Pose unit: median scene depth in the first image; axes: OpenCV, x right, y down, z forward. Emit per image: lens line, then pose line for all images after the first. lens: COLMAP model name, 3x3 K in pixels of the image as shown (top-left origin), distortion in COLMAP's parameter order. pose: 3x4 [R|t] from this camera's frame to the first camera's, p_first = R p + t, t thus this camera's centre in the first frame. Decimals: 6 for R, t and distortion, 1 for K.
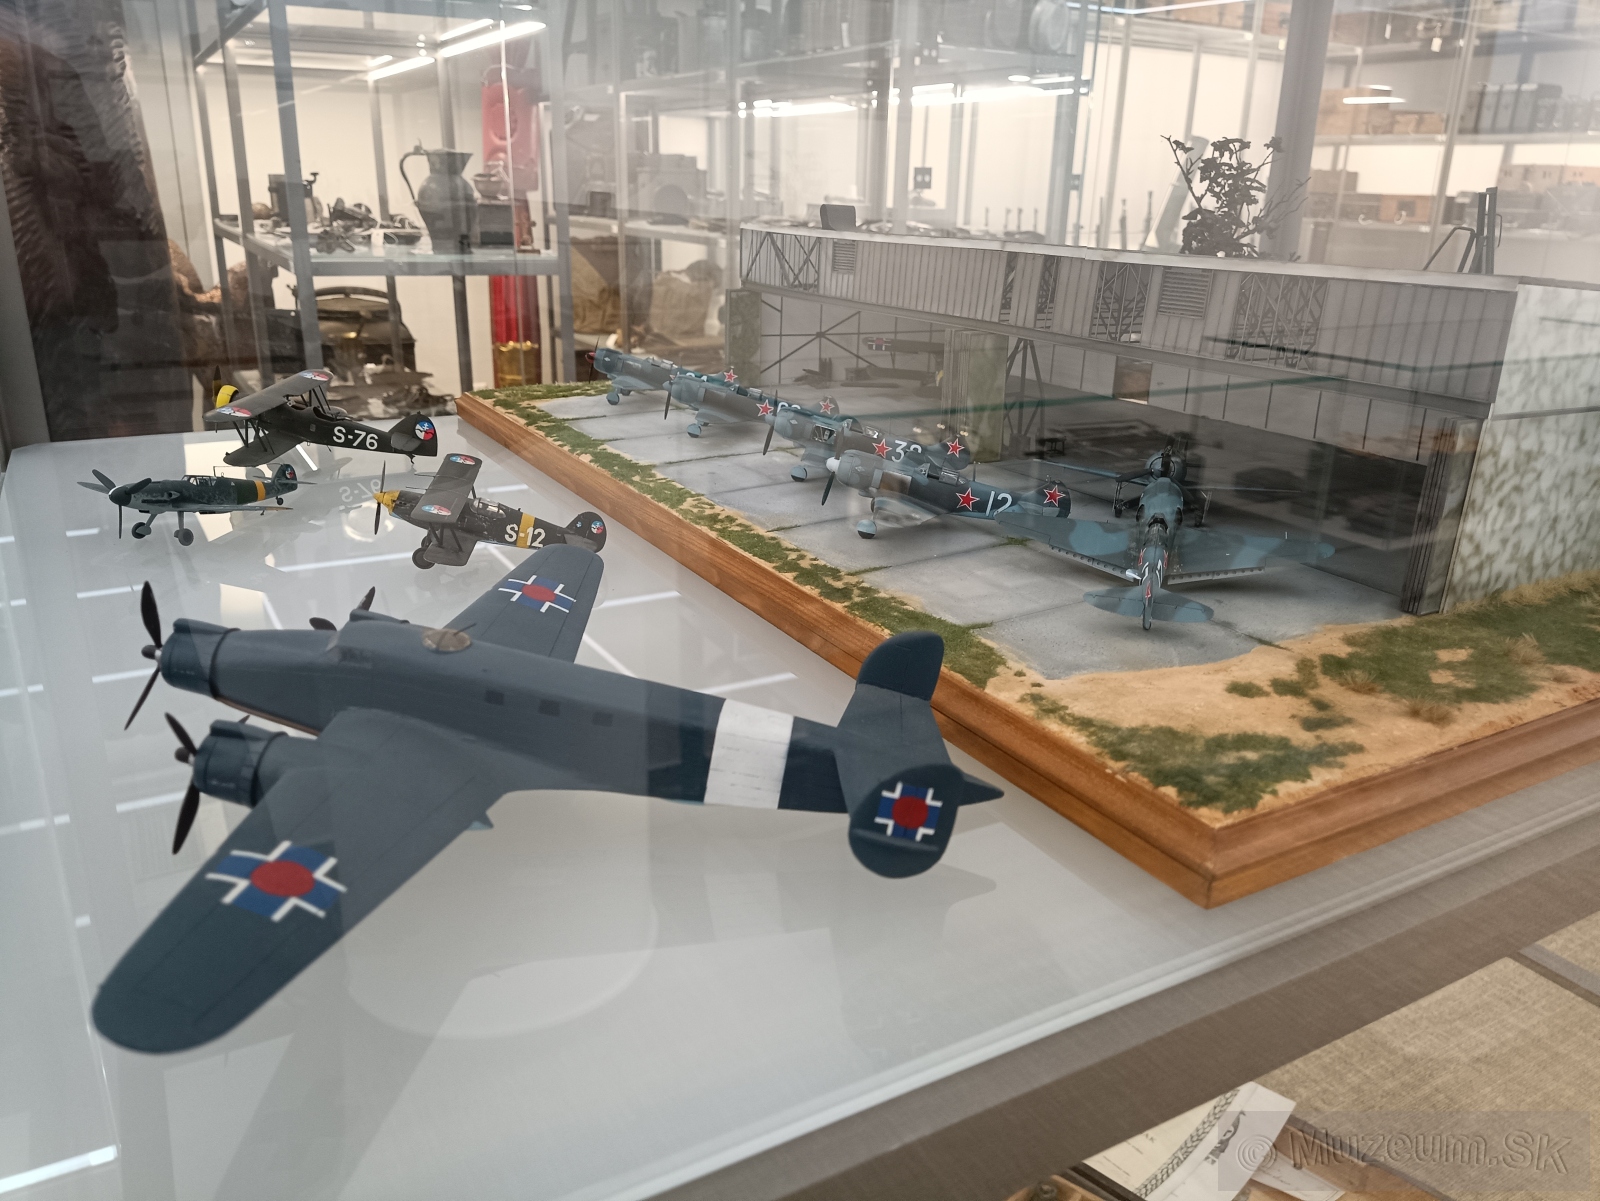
lens RADIAL K [[1184.8, 0, 807.8], [0, 1184.8, 600.9], [0, 0, 1]] dist [0.052401, -0.065144]
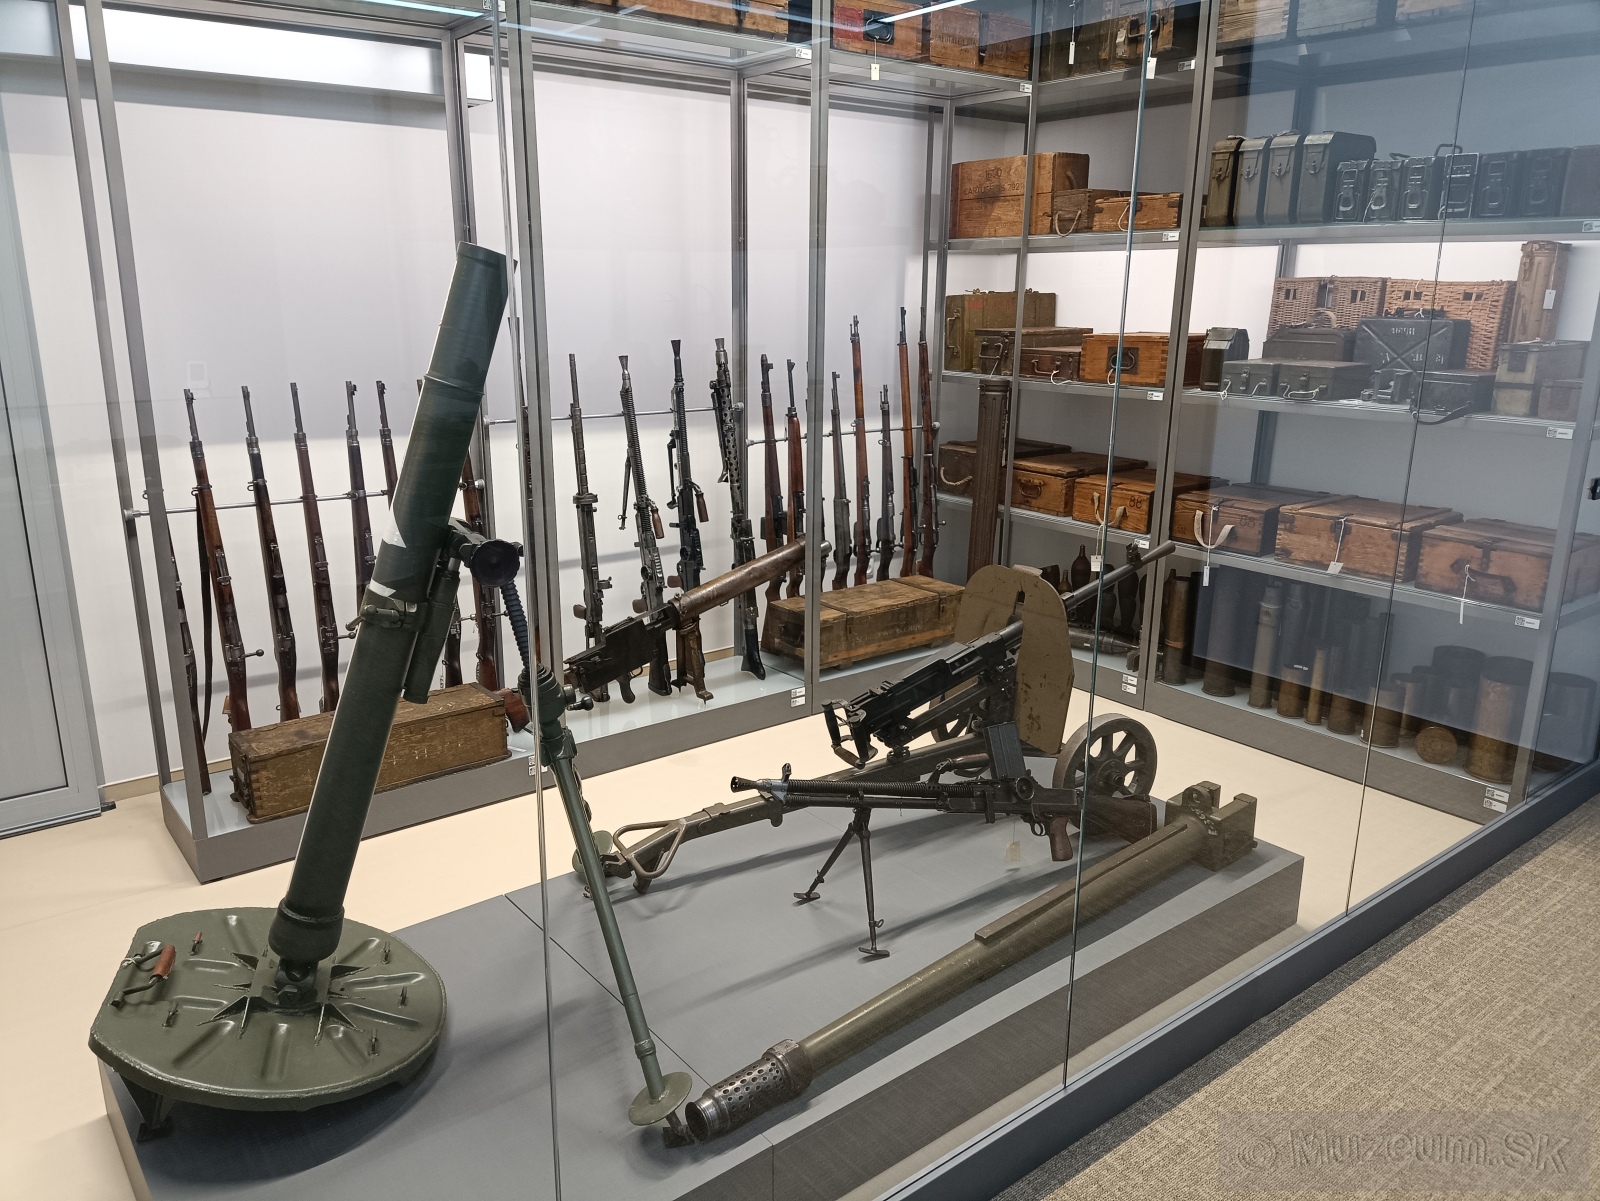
lens RADIAL K [[1184.8, 0, 791.0], [0, 1184.8, 635.3], [0, 0, 1]] dist [0.052401, -0.065144]
pose [[0.989767, -0.063894, 0.127589, 2.033105], [0.069699, 0.996702, -0.041559, -1.434313], [-0.124513, 0.050027, 0.990956, 3.610375]]
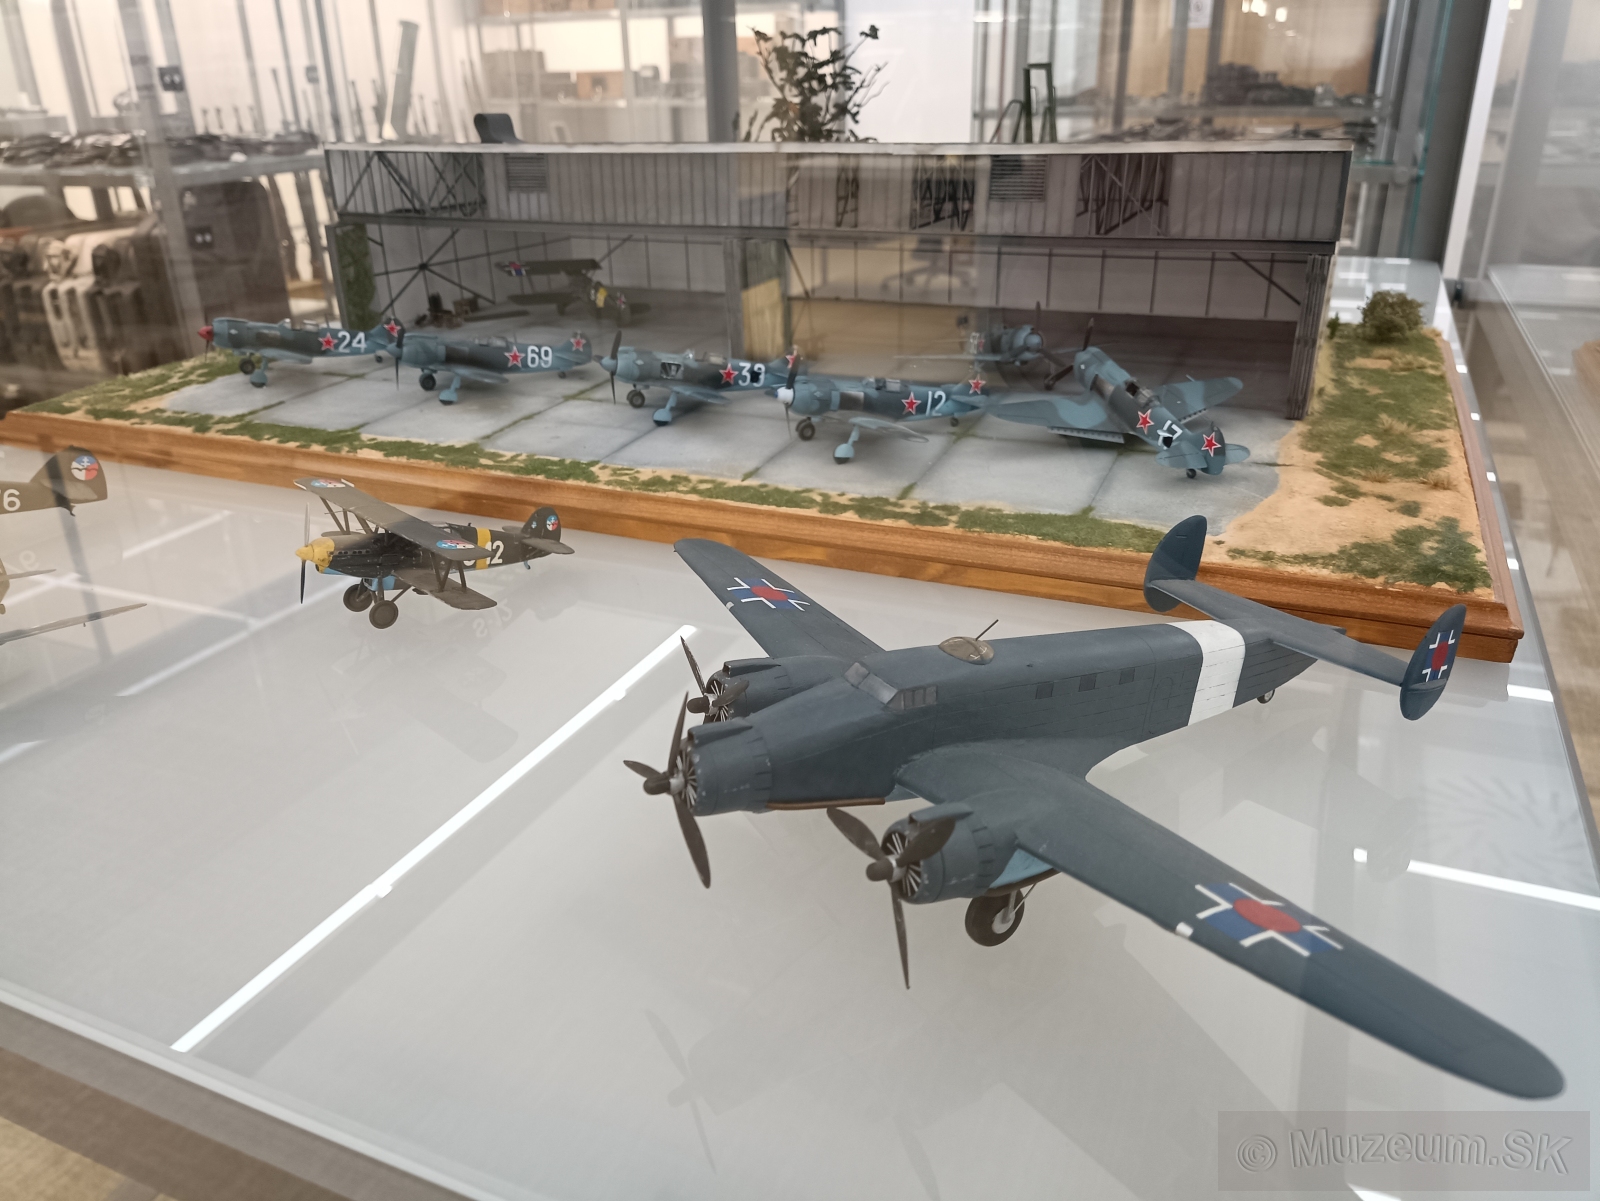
lens RADIAL K [[1184.8, 0, 801.1], [0, 1184.8, 600.6], [0, 0, 1]] dist [0.052401, -0.065144]
pose [[0.794767, -0.282330, 0.537248, -0.448764], [0.235544, 0.959313, 0.155683, -0.087648], [-0.559343, 0.002814, 0.828932, 0.175384]]
